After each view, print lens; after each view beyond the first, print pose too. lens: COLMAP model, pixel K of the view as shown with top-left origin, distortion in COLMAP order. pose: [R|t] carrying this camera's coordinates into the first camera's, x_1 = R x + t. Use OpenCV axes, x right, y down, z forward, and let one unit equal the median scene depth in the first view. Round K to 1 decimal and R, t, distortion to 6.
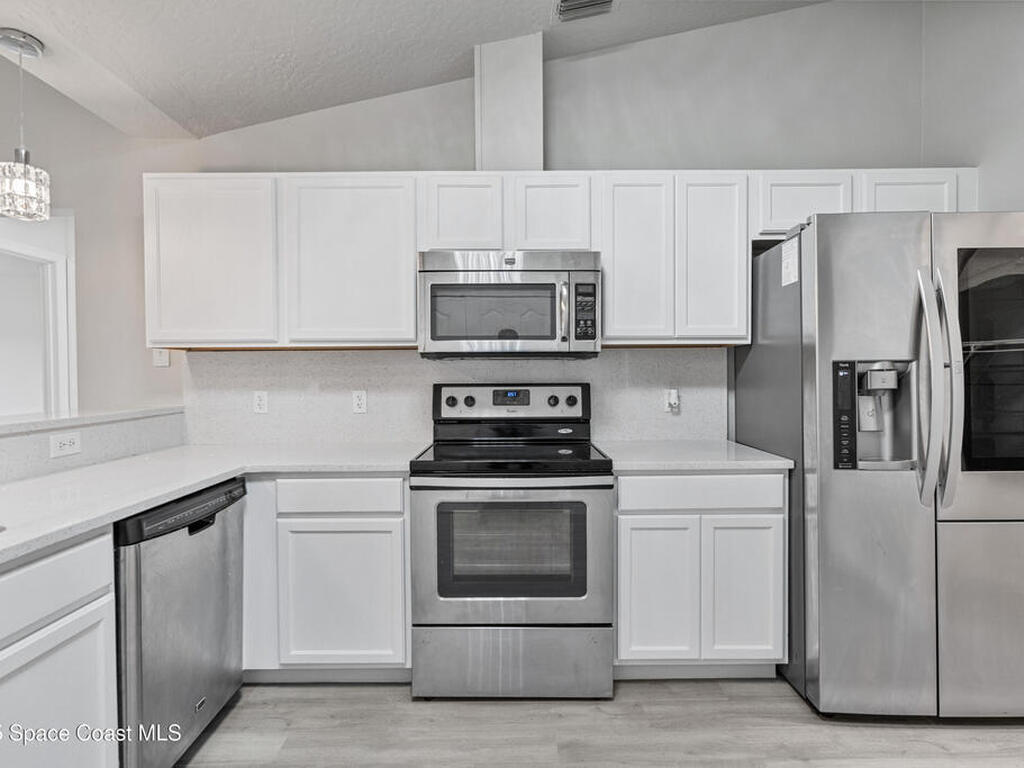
lens RADIAL K [[521.7, 0, 513.2], [0, 521.7, 382.9], [0, 0, 1]] dist [-0.004180, 0.002310]
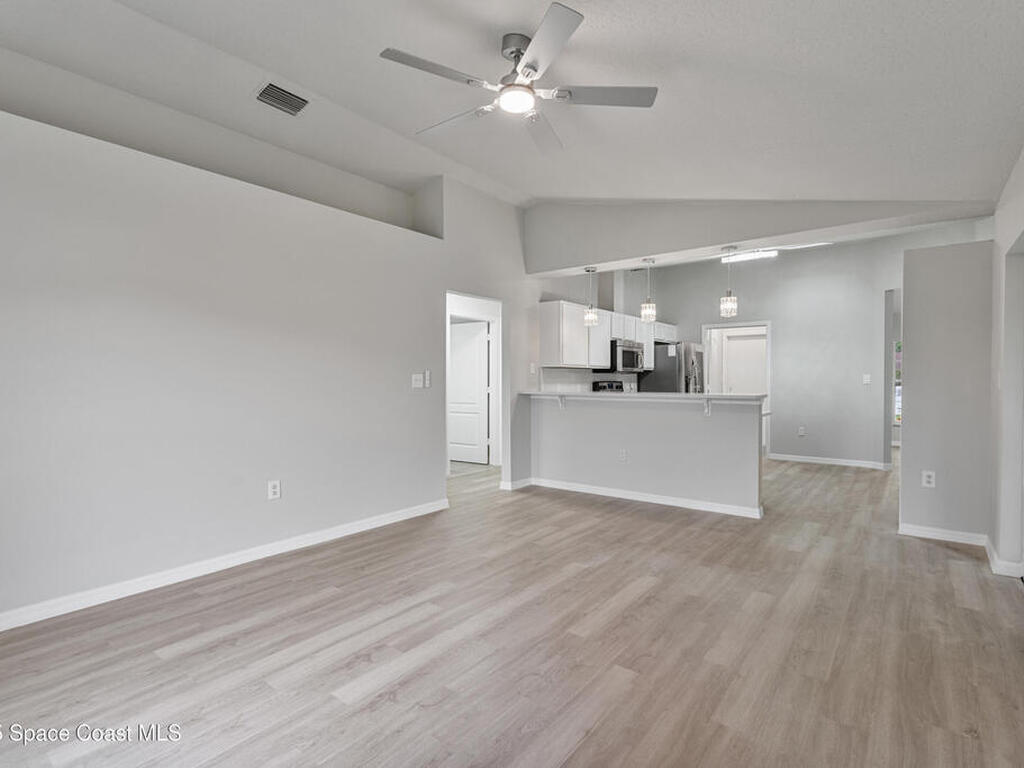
lens RADIAL K [[521.7, 0, 513.2], [0, 521.7, 382.9], [0, 0, 1]] dist [-0.004180, 0.002310]
pose [[0.614031, 0.001590, 0.789281, -3.112893], [0.009278, 0.999914, -0.009232, 0.037168], [-0.789228, 0.012992, 0.613963, -0.446760]]
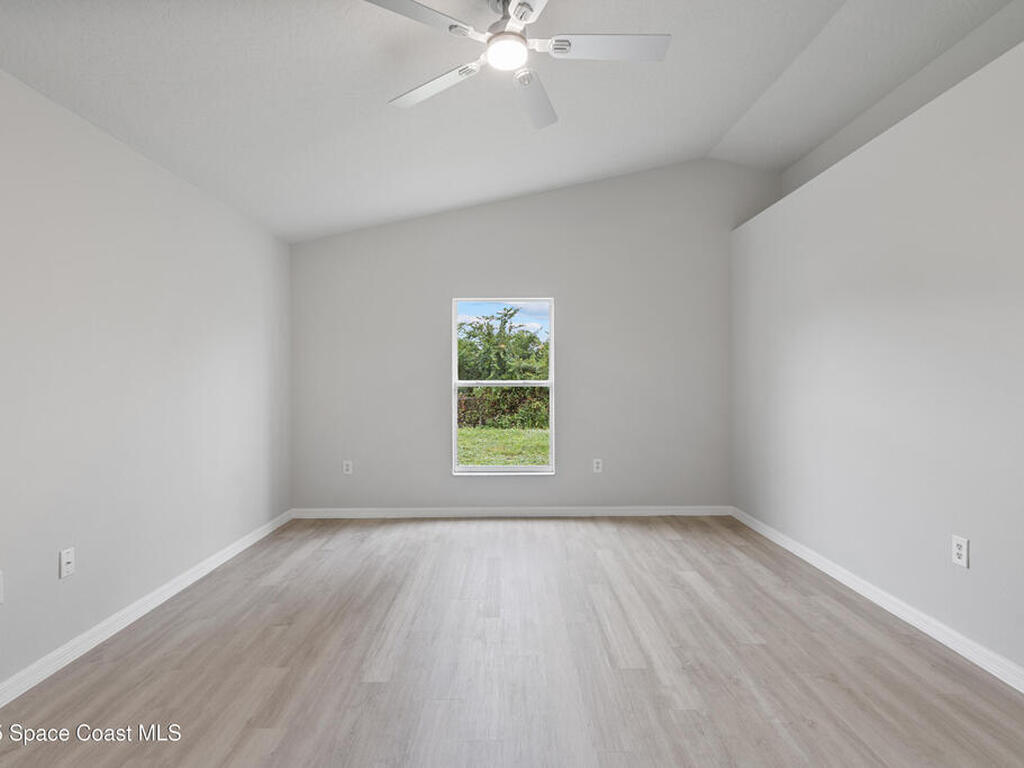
lens RADIAL K [[524.0, 0, 513.4], [0, 524.0, 371.2], [0, 0, 1]] dist [-0.004633, 0.001023]
pose [[0.005926, -0.005042, -0.999970, -1.167920], [-0.014583, 0.999881, -0.005128, 0.004269], [0.999876, 0.014613, 0.005852, 0.264108]]
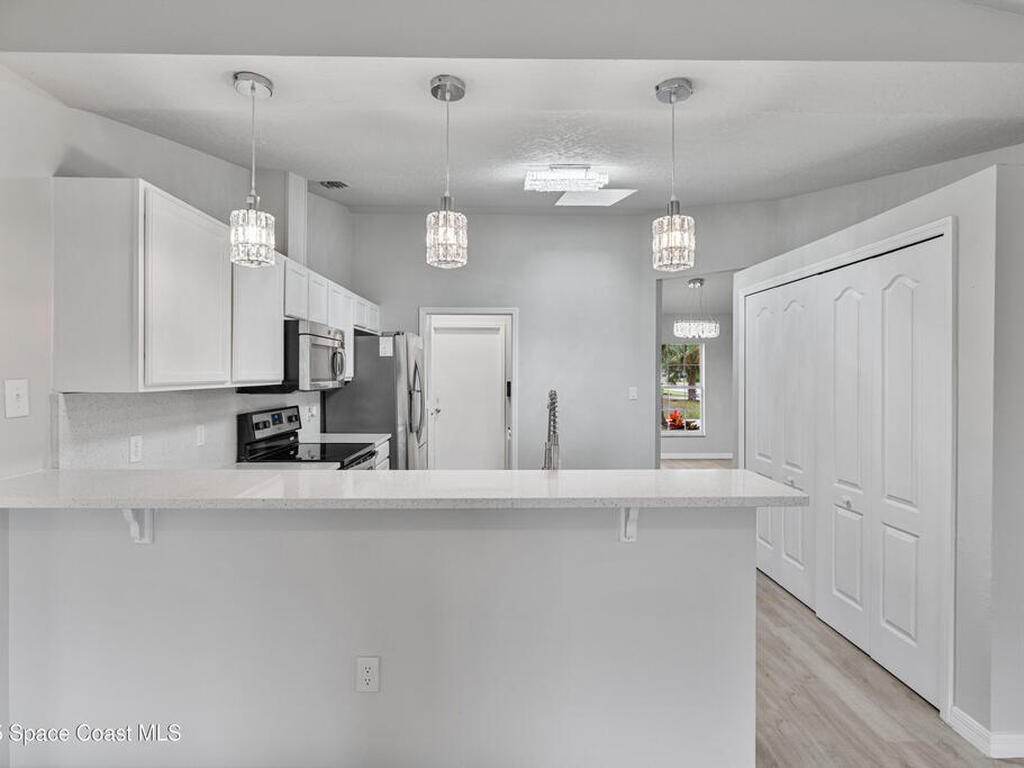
lens RADIAL K [[524.0, 0, 513.4], [0, 524.0, 371.2], [0, 0, 1]] dist [-0.004633, 0.001023]
pose [[-0.019889, 0.008520, 0.999766, -1.632348], [0.014332, 0.999863, -0.008236, -0.091243], [-0.999699, 0.014165, -0.020009, 0.461249]]
